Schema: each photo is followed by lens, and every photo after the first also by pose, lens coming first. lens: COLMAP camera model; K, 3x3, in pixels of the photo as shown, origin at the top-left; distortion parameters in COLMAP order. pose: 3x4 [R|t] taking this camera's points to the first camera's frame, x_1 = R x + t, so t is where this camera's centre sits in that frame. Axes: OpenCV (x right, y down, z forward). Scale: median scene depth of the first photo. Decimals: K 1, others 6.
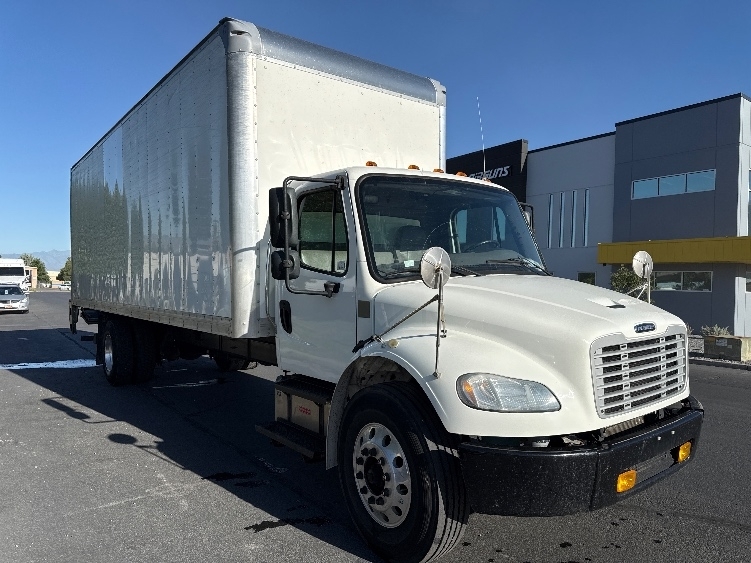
lens RADIAL K [[536.6, 0, 376.0], [0, 536.6, 274.4], [0, 0, 1]] dist [-0.001504, -0.000033]
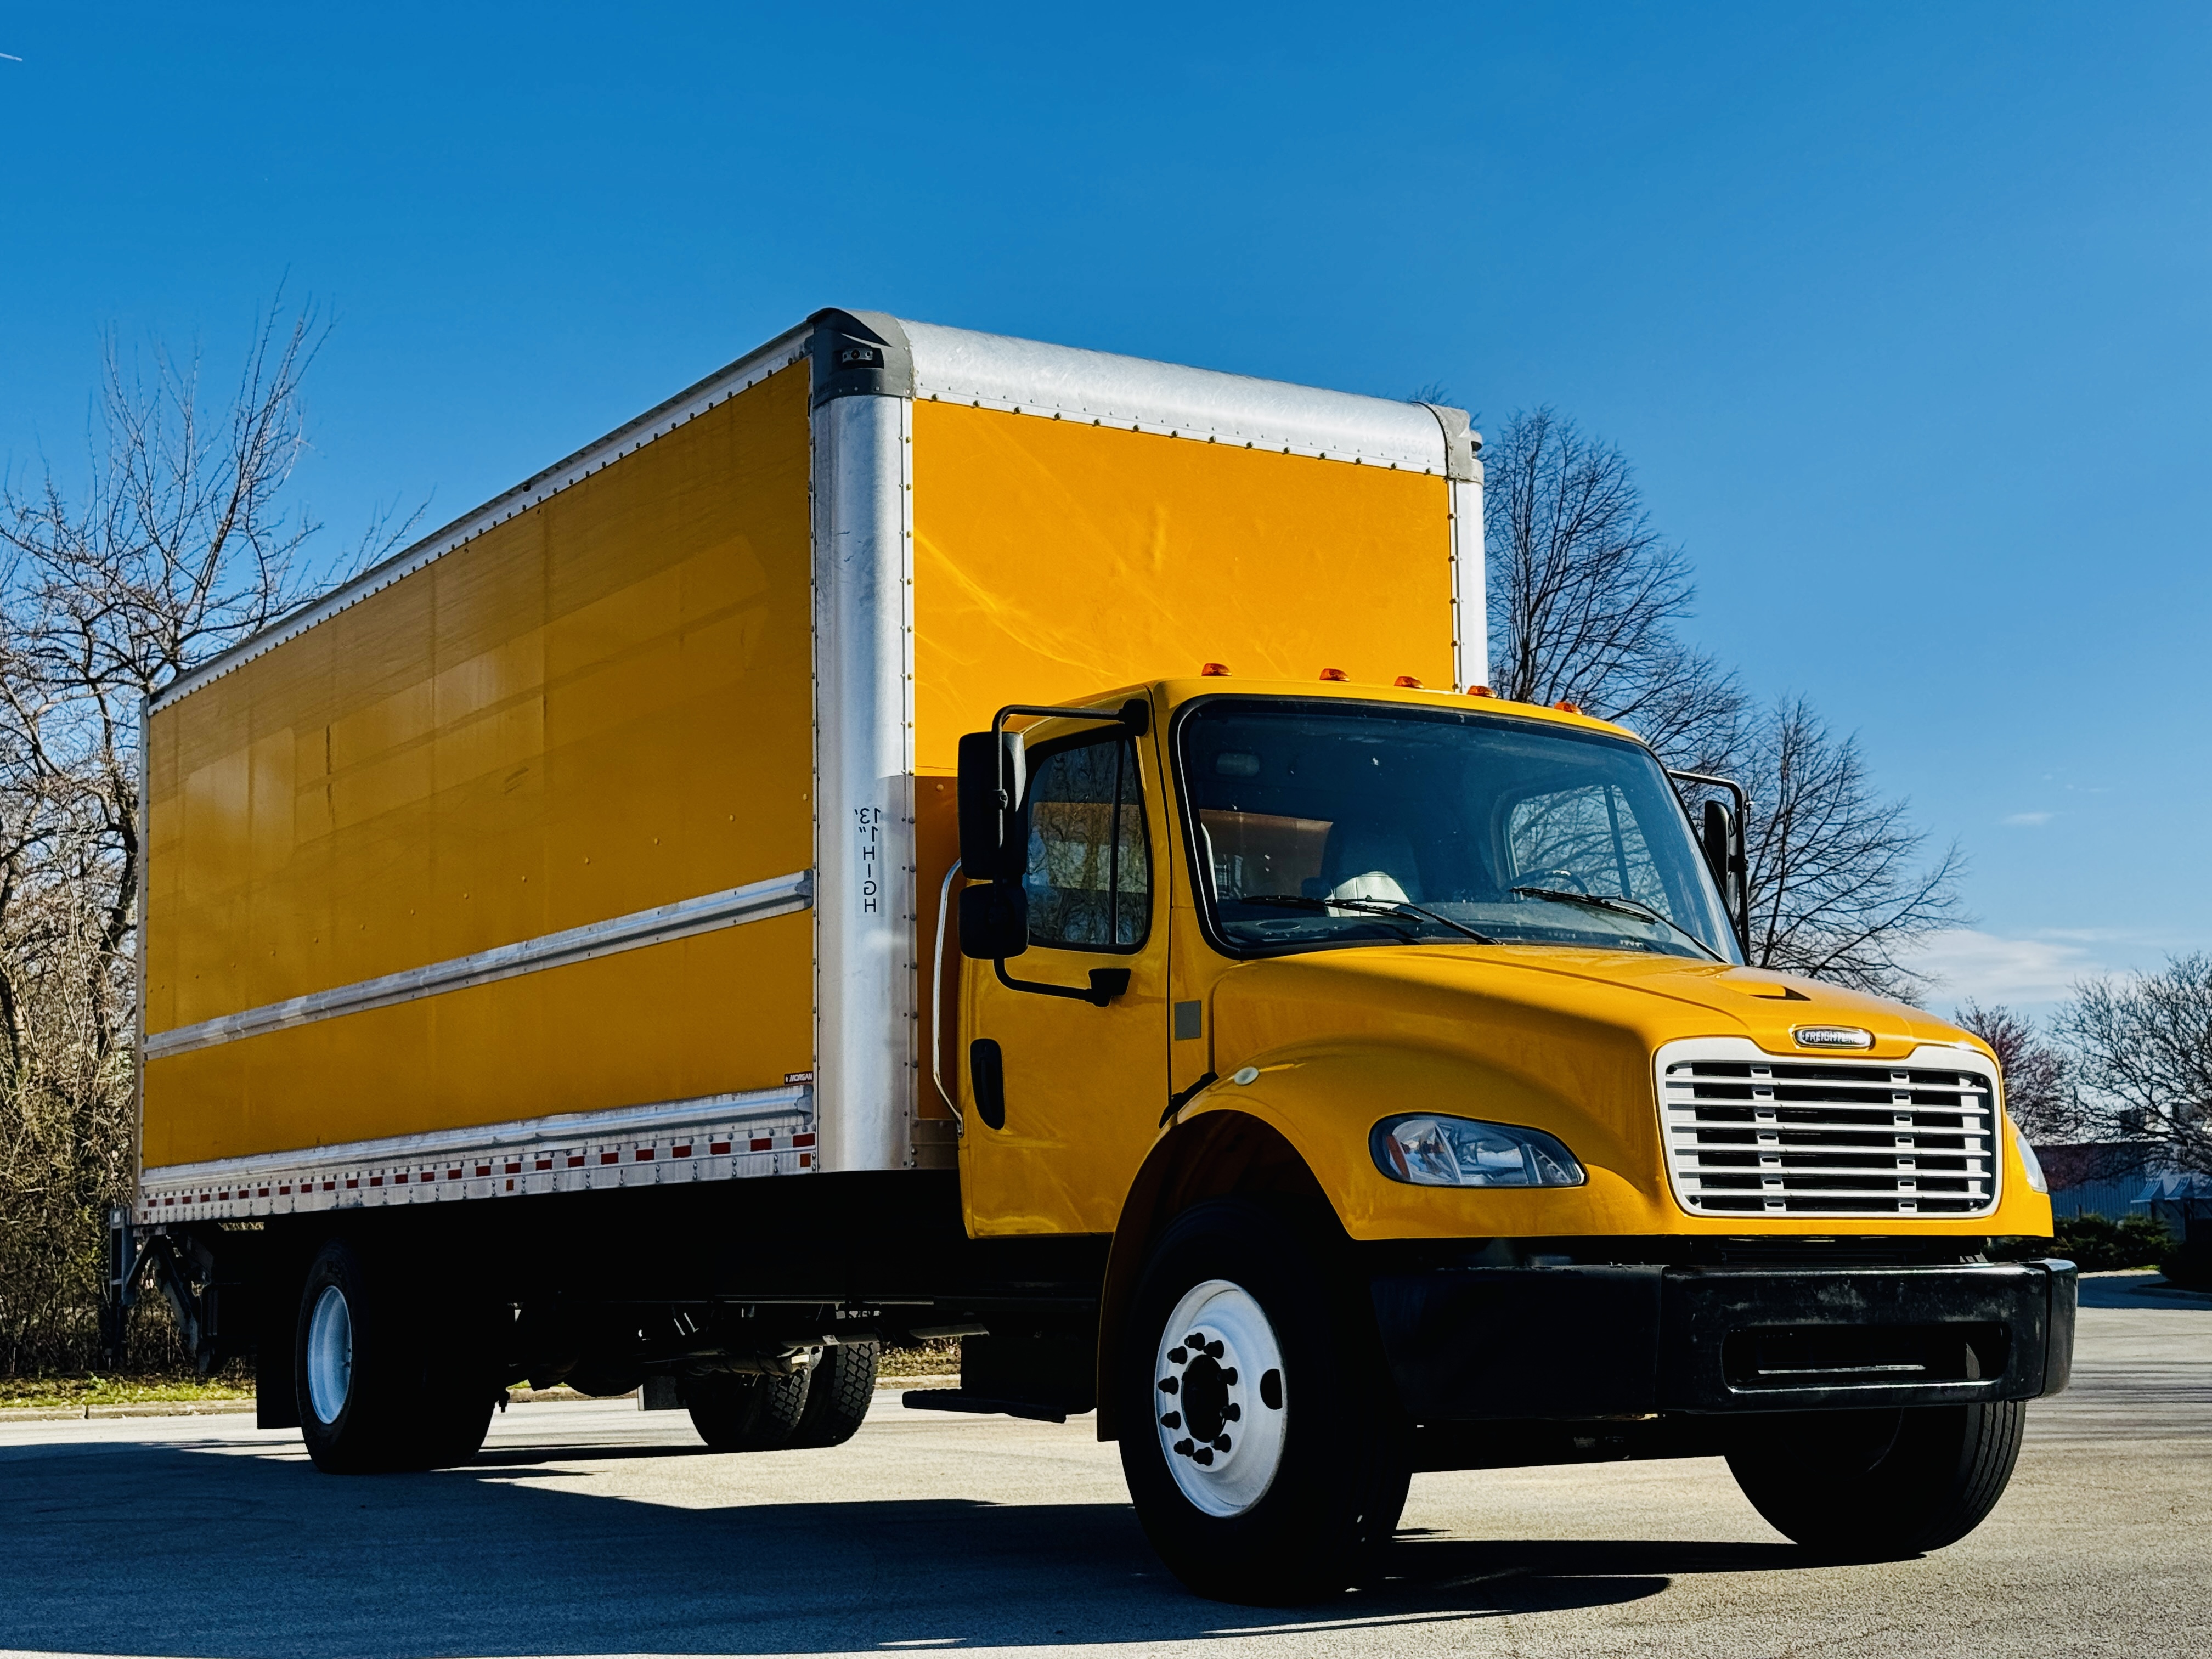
lens RADIAL K [[3102.8, 0, 1106.0], [0, 3102.8, 829.5], [0, 0, 1]] dist [0.005906, 0.003988]
pose [[0.995147, -0.014330, -0.097351, 0.154273], [0.000401, 0.989922, -0.141616, 0.264750], [0.098399, 0.140890, 0.985123, -1.406438]]
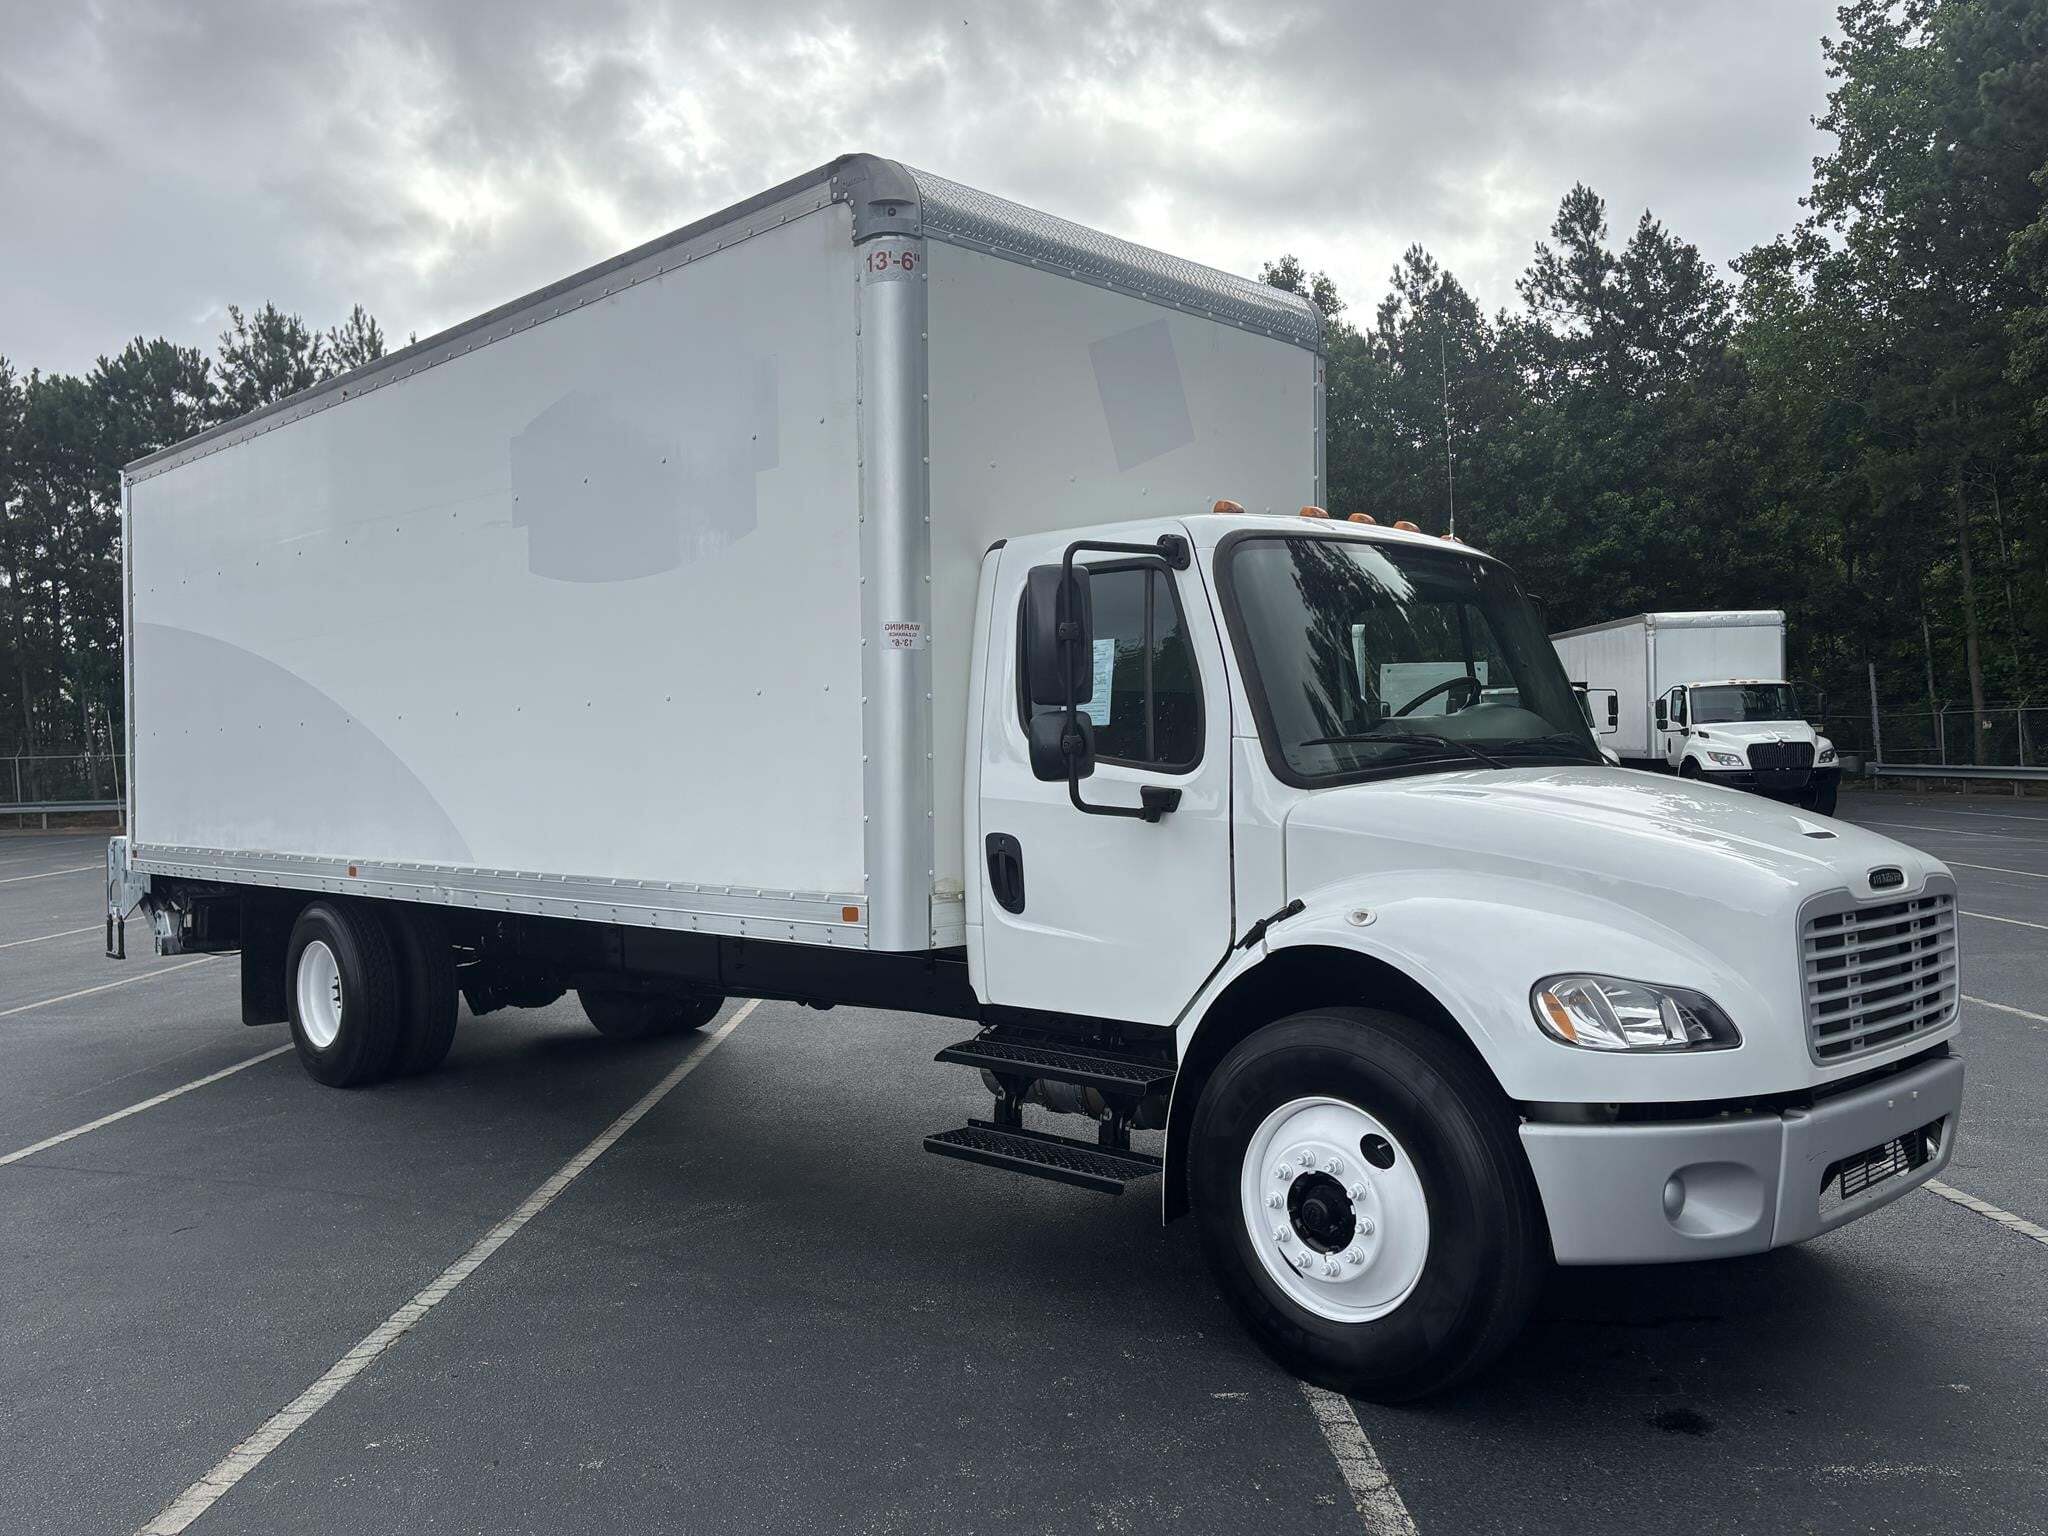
lens RADIAL K [[1690.6, 0, 1024.0], [0, 1690.6, 768.0], [0, 0, 1]] dist [-0.075716, 0.260113]
pose [[0.994133, -0.005950, 0.107997, -0.374511], [0.006008, 0.999982, -0.000212, -0.001234], [-0.107994, 0.000860, 0.994151, -0.357130]]
